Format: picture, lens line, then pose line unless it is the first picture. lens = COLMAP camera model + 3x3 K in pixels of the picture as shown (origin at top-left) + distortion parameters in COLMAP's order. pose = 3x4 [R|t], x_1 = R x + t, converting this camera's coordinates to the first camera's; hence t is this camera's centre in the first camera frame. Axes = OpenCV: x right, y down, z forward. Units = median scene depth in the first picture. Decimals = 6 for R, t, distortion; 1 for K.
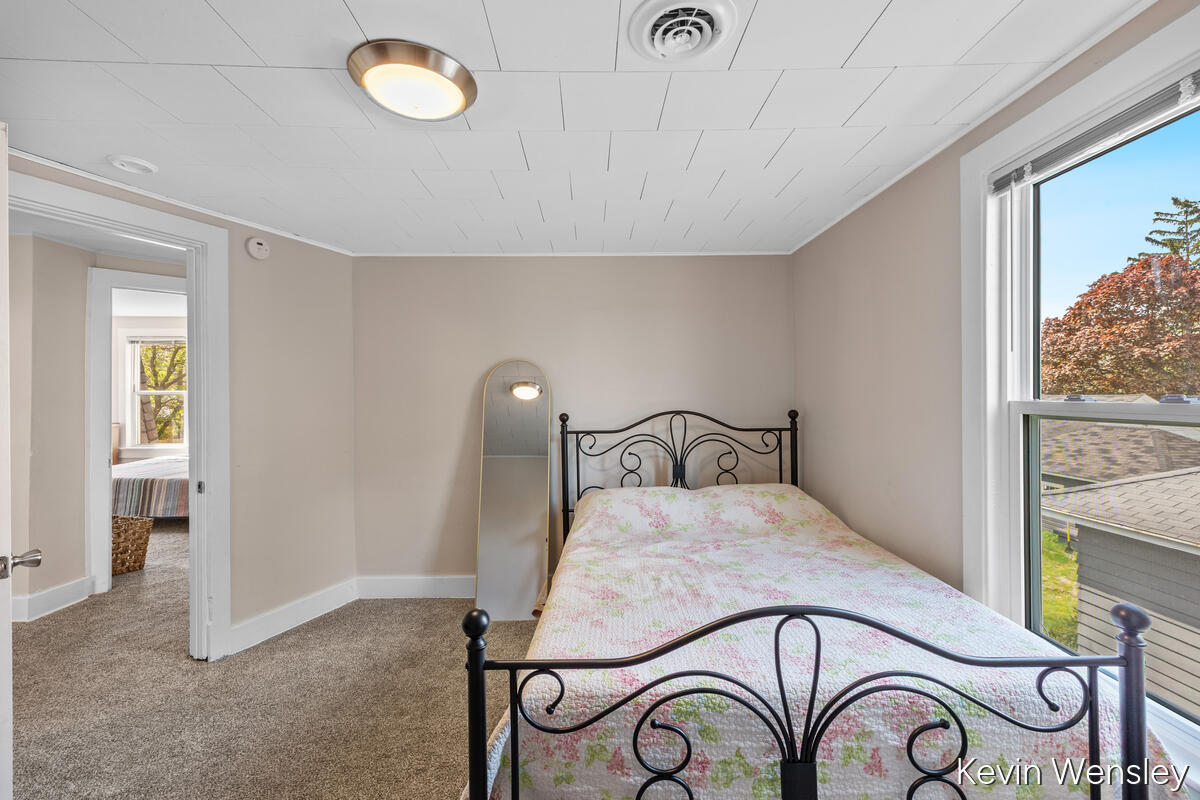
lens RADIAL K [[506.3, 0, 600.0], [0, 506.3, 400.0], [0, 0, 1]] dist [0.000825, 0.000114]
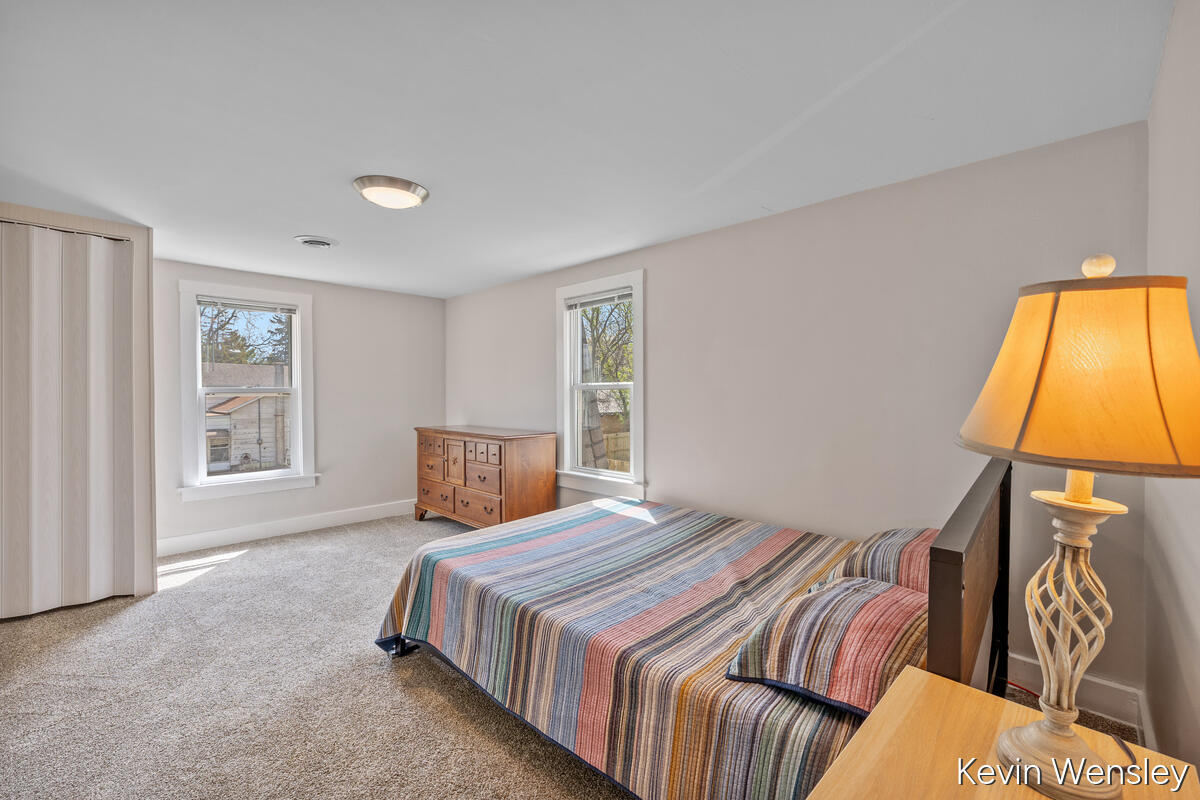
lens RADIAL K [[506.3, 0, 600.0], [0, 506.3, 400.0], [0, 0, 1]] dist [0.000825, 0.000114]
pose [[0.695195, 0.004151, -0.718810, -0.501473], [0.000440, 0.999981, 0.006200, -0.001369], [0.718821, -0.004626, 0.695179, 0.667606]]
